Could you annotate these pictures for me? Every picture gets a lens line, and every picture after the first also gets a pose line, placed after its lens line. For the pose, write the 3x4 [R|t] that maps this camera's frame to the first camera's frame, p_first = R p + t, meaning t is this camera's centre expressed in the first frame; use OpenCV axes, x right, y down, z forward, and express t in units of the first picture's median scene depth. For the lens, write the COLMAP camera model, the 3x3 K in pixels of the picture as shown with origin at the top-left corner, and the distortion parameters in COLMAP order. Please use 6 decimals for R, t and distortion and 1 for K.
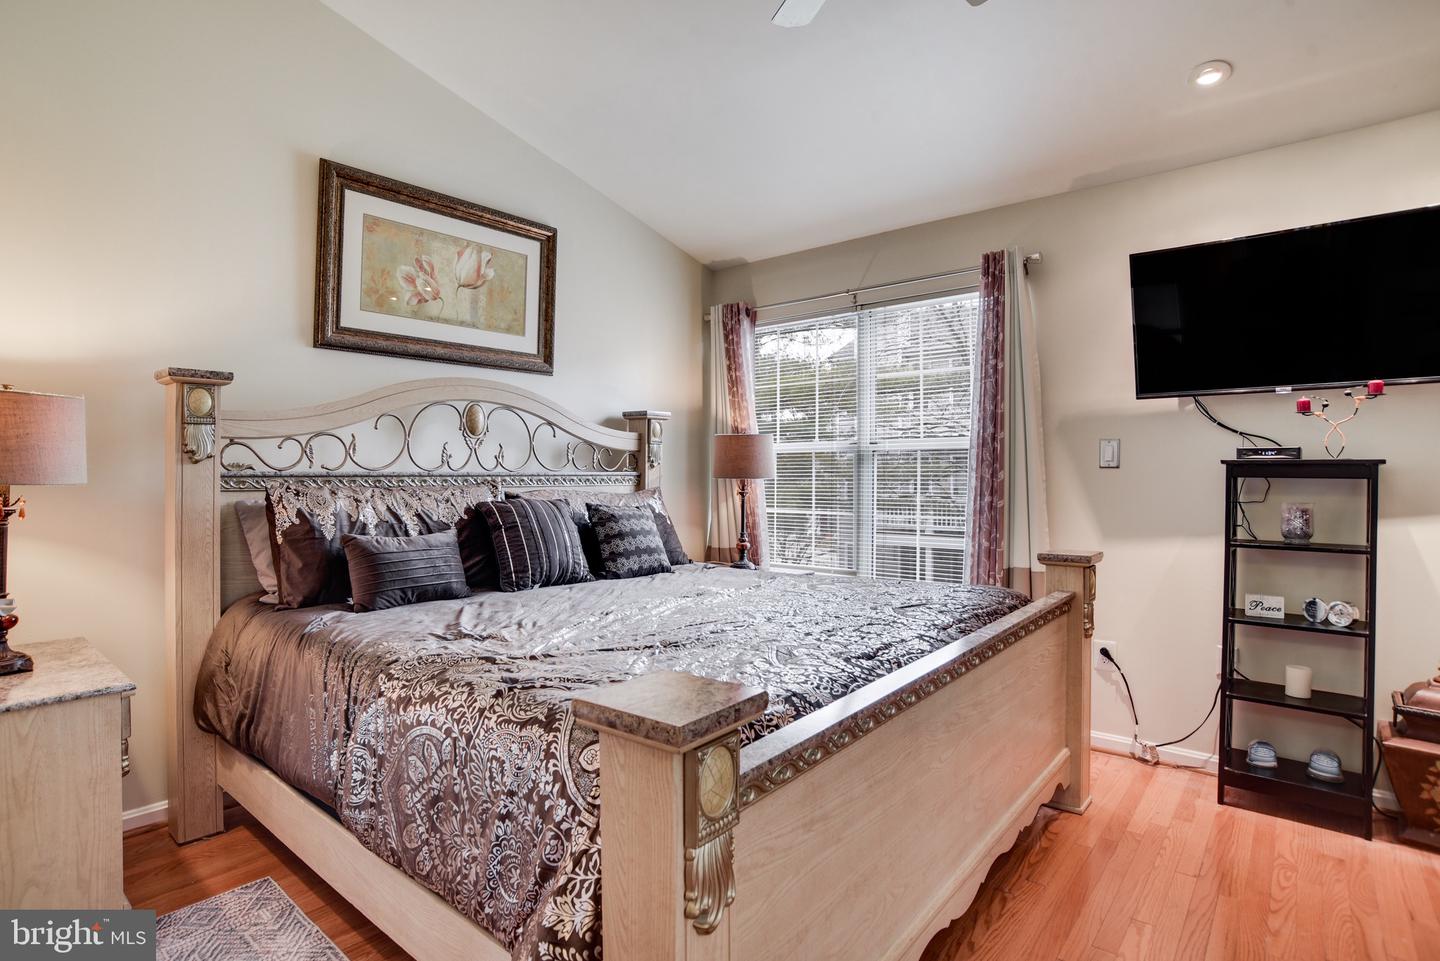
lens RADIAL K [[742.7, 0, 702.7], [0, 742.7, 472.1], [0, 0, 1]] dist [-0.096049, 0.046950]
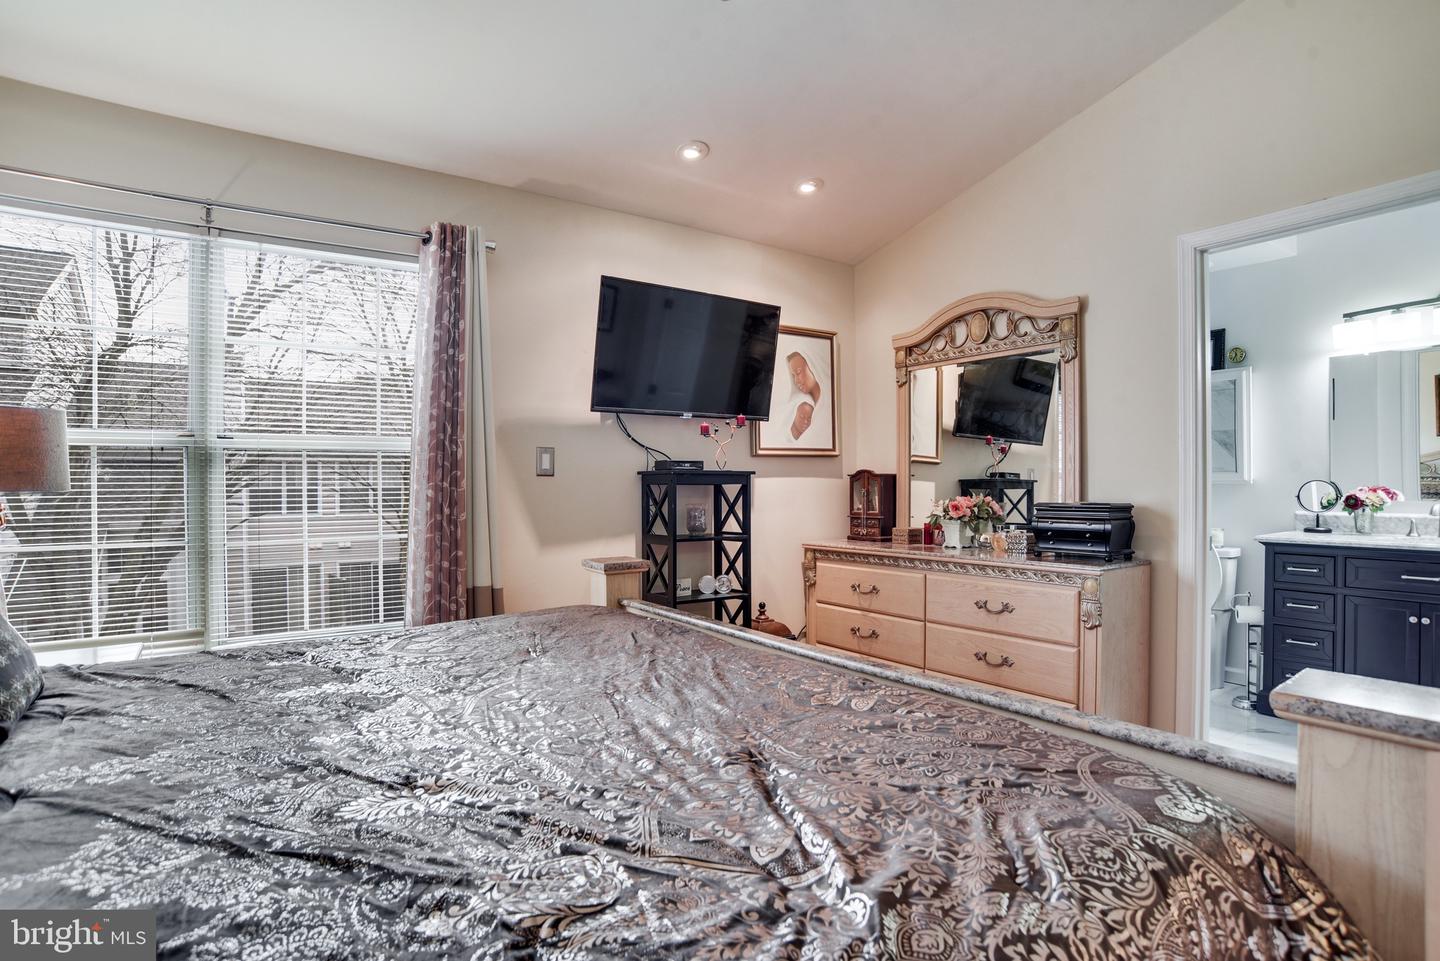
lens RADIAL K [[745.5, 0, 700.9], [0, 745.5, 490.5], [0, 0, 1]] dist [-0.094494, 0.044506]
pose [[0.245630, -0.009070, 0.969321, -0.402929], [0.001081, 0.999958, 0.009082, 0.005223], [-0.969363, -0.001183, 0.245629, 0.551223]]
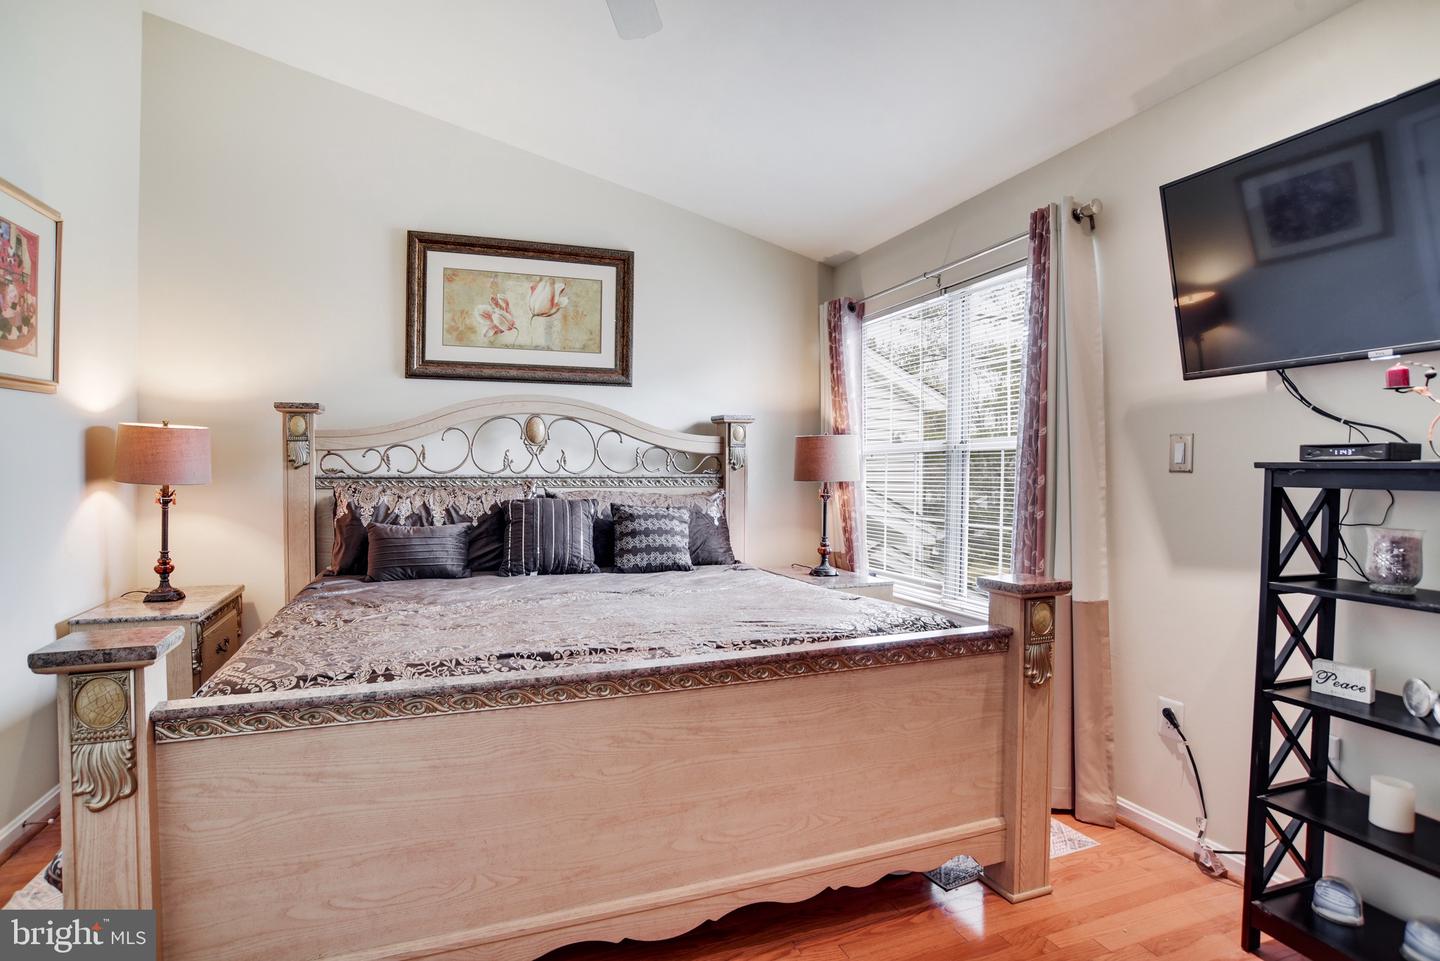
lens RADIAL K [[728.7, 0, 686.4], [0, 728.7, 482.5], [0, 0, 1]] dist [-0.091770, 0.038408]
pose [[0.872584, 0.008660, -0.488387, 0.485980], [-0.000858, 0.999868, 0.016196, -0.006488], [0.488463, -0.013713, 0.872477, 0.114043]]
